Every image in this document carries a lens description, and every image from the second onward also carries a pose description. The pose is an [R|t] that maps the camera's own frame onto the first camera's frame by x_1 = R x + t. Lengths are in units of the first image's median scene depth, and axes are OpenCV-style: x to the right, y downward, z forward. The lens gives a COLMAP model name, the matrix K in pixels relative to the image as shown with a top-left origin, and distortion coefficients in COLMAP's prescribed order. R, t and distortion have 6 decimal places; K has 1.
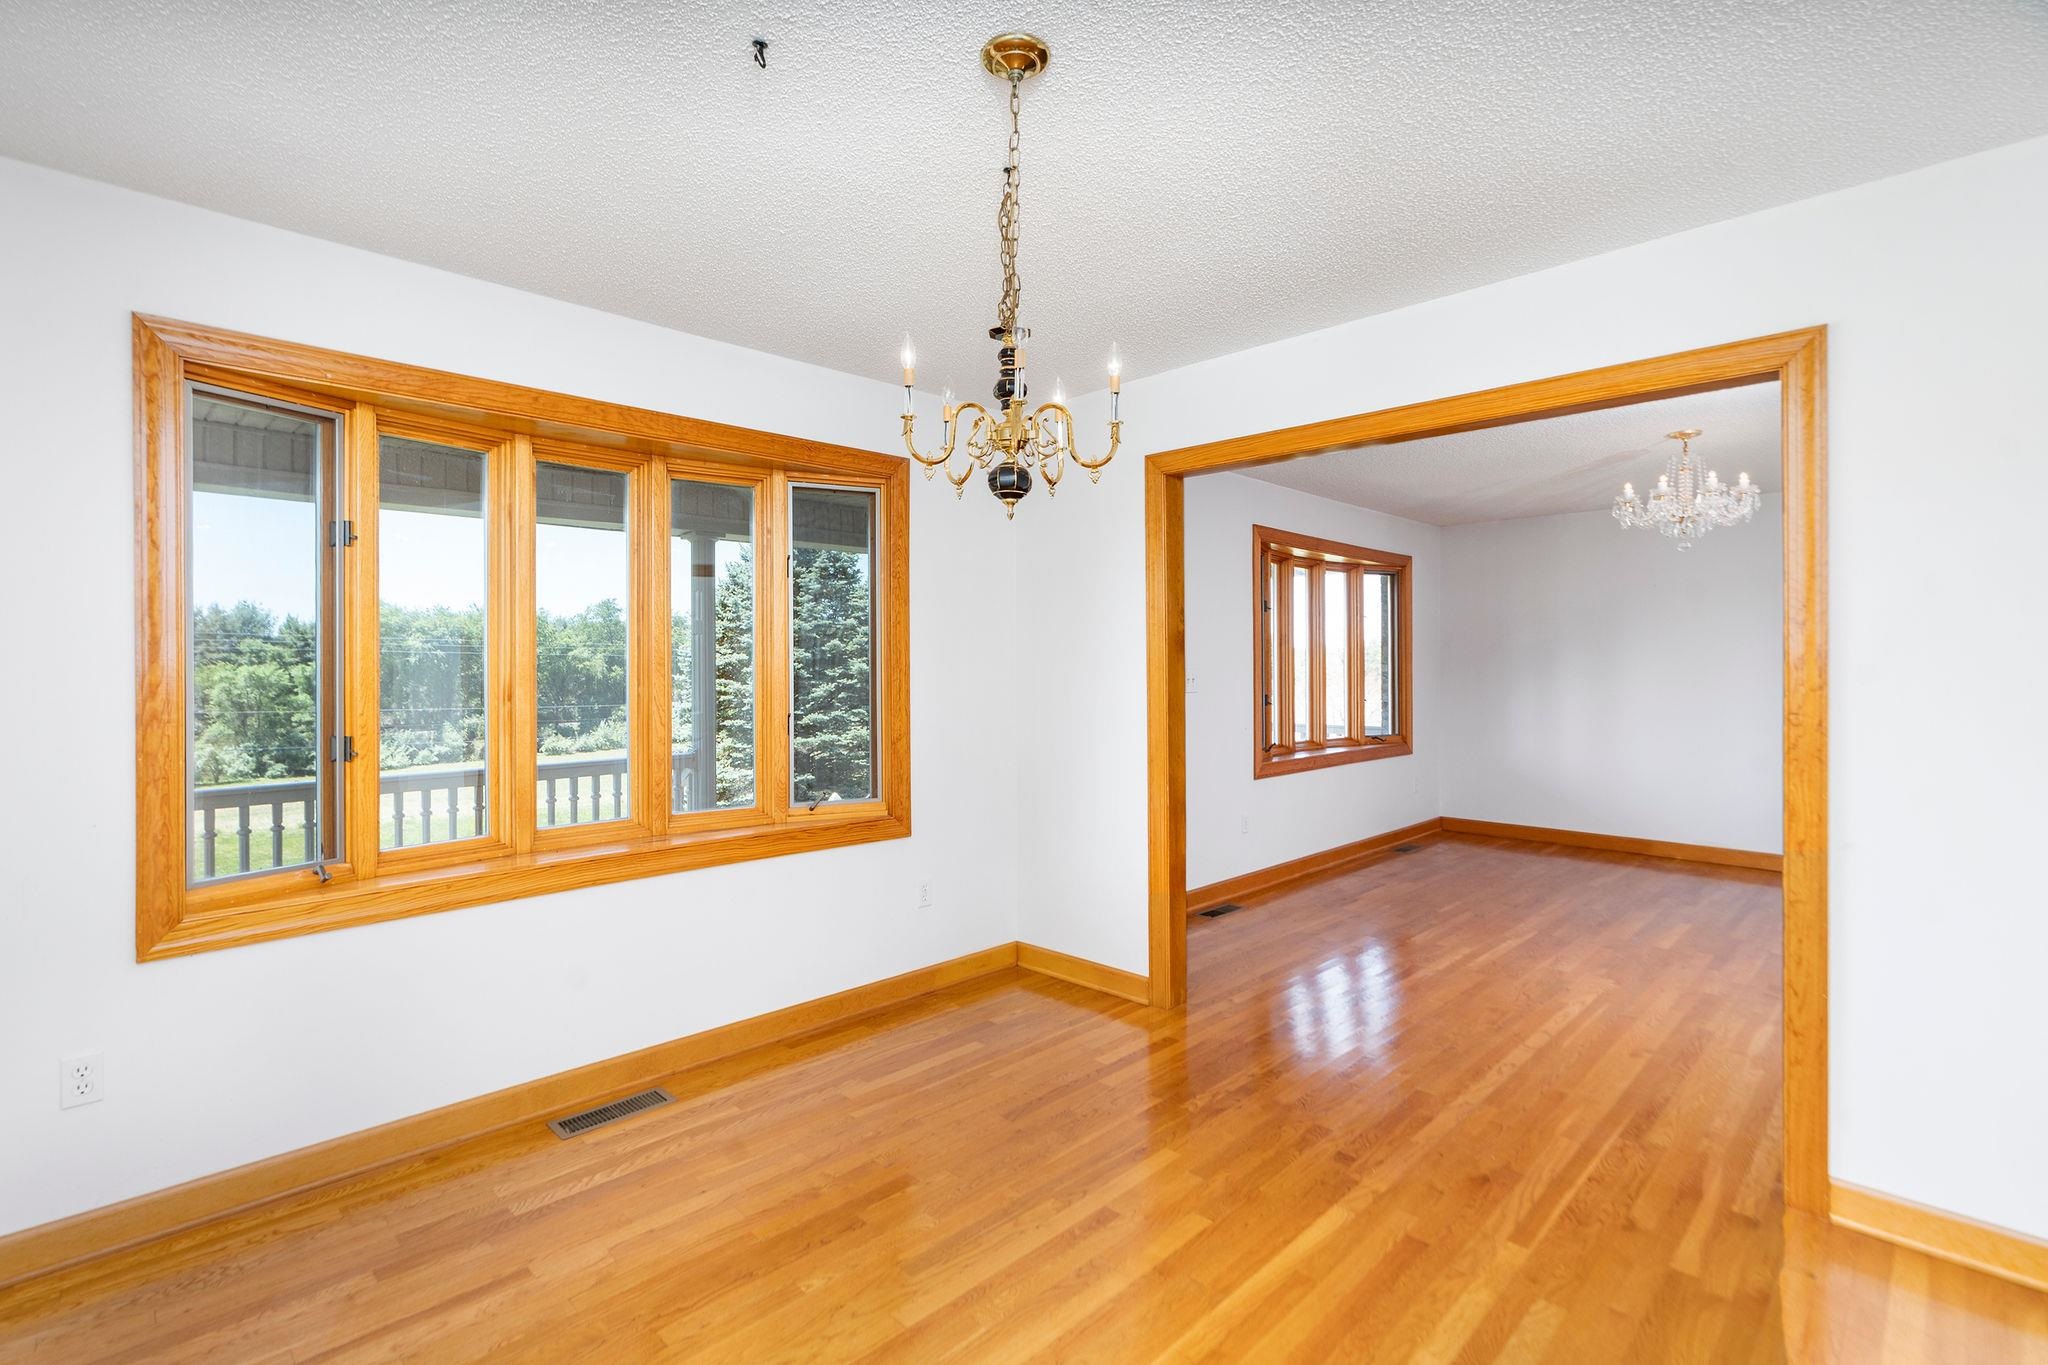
lens RADIAL K [[963.0, 0, 1024.6], [0, 963.0, 660.6], [0, 0, 1]] dist [0.003329, 0.000333]
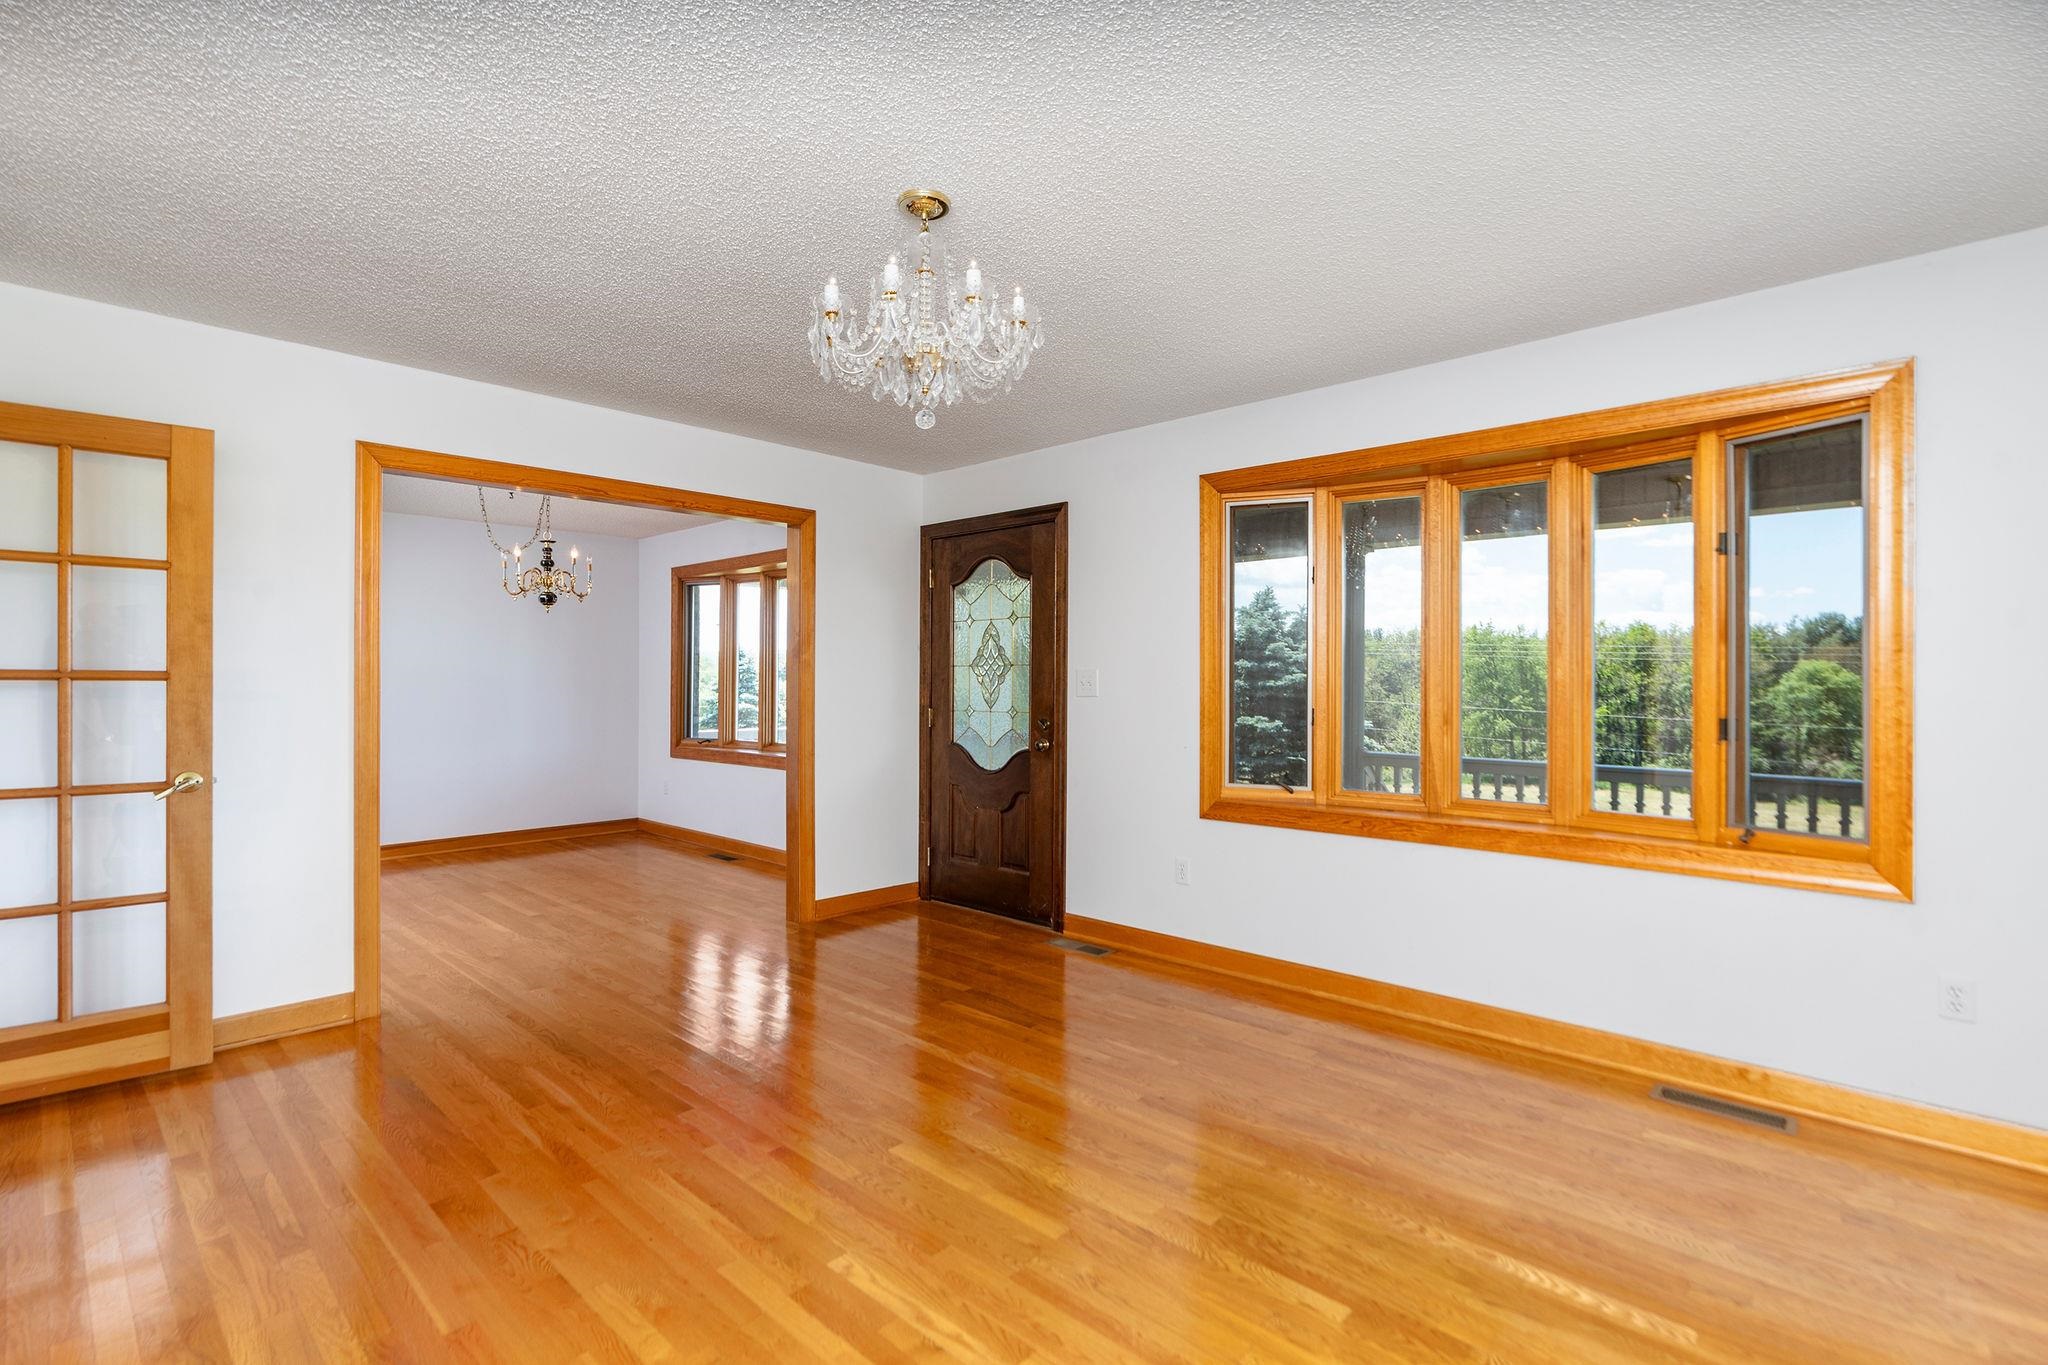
lens RADIAL K [[950.6, 0, 1005.1], [0, 950.6, 675.4], [0, 0, 1]] dist [0.004479, 0.000700]
pose [[0.013064, -0.002920, -0.999910, 0.753979], [0.001132, 0.999995, -0.002905, 0.012792], [0.999914, -0.001094, 0.013068, 0.653571]]
